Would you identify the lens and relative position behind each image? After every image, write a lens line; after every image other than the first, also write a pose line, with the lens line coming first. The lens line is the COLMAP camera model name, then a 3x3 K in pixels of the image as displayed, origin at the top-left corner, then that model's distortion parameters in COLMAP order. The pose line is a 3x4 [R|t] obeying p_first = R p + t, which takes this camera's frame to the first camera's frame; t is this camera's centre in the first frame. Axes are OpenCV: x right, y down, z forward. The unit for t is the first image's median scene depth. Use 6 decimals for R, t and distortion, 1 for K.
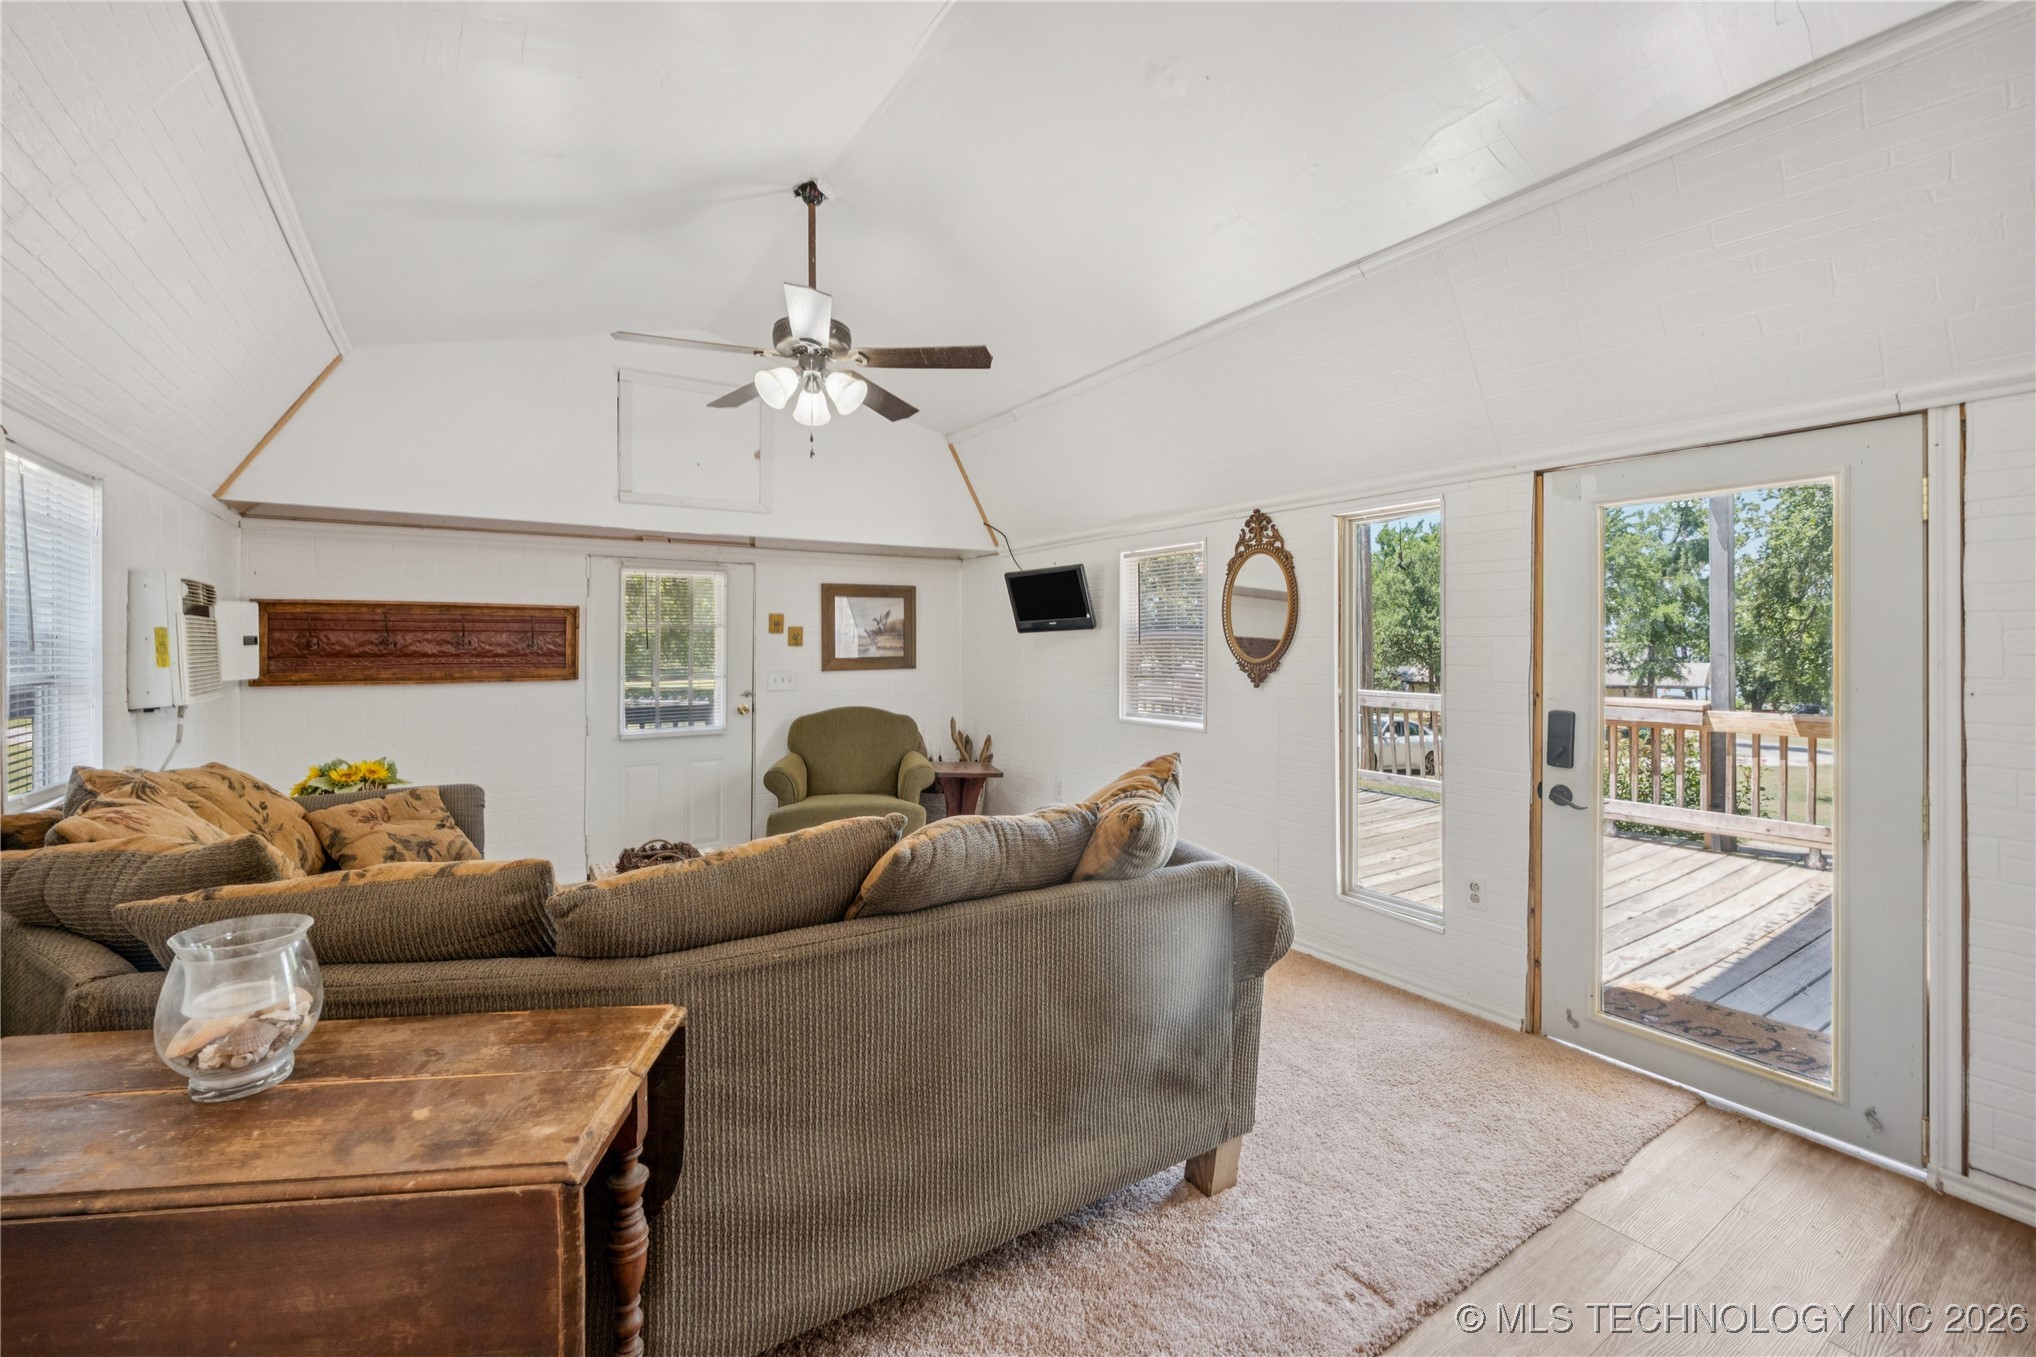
lens RADIAL K [[827.5, 0, 1019.7], [0, 827.5, 630.9], [0, 0, 1]] dist [0.000434, 0.000093]
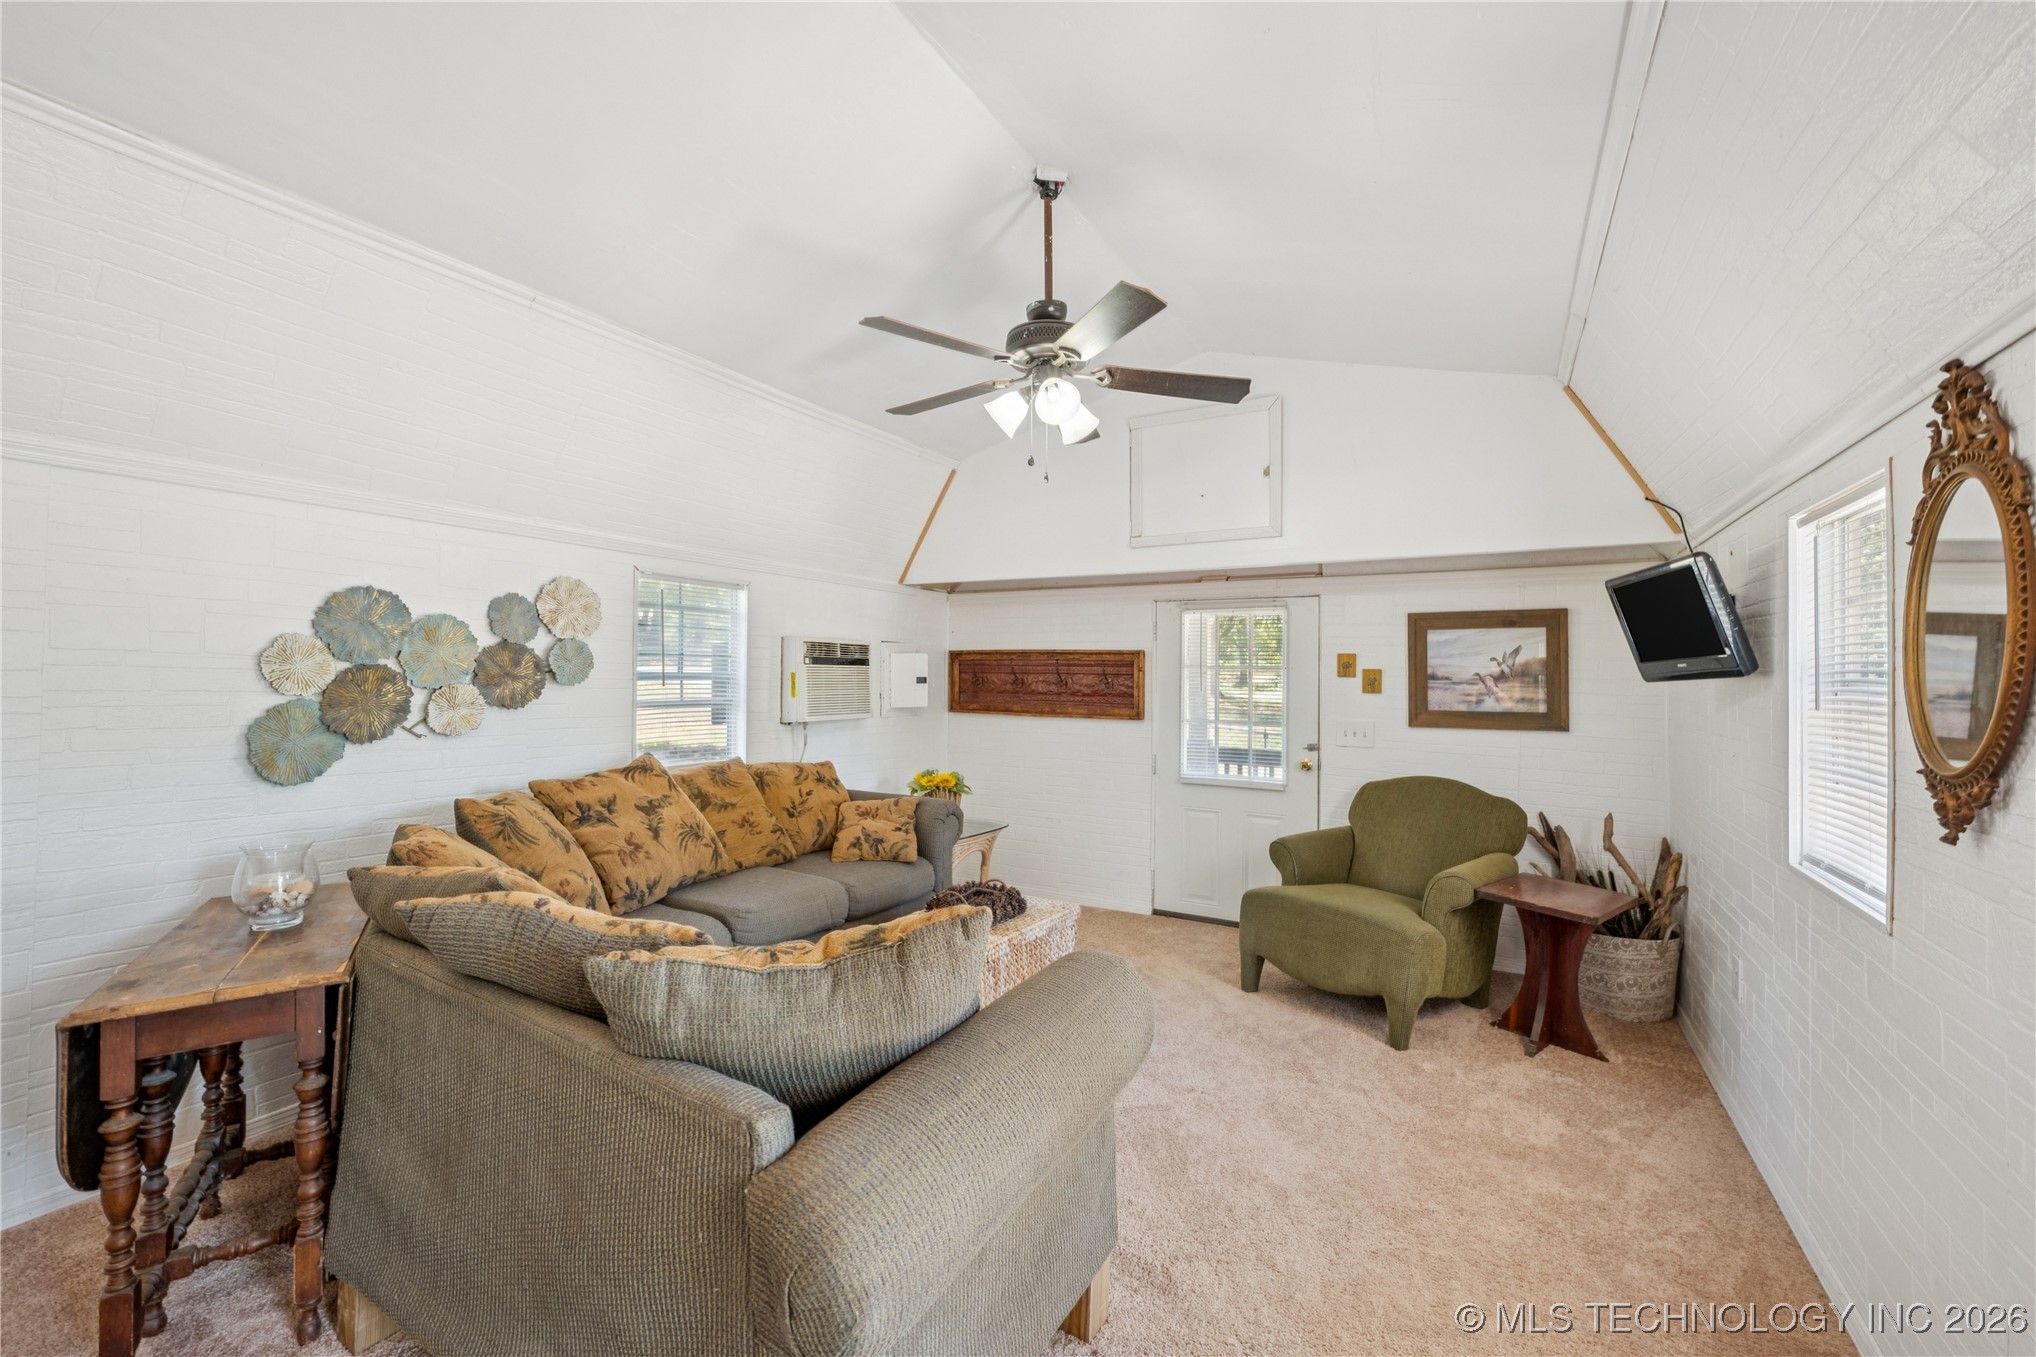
lens RADIAL K [[845.9, 0, 1024.8], [0, 845.9, 659.9], [0, 0, 1]] dist [-0.001030, -0.000153]
pose [[0.457429, -0.007964, -0.889211, 0.349671], [0.000353, 0.999961, -0.008775, -0.007989], [0.889246, 0.003700, 0.457414, 0.370580]]
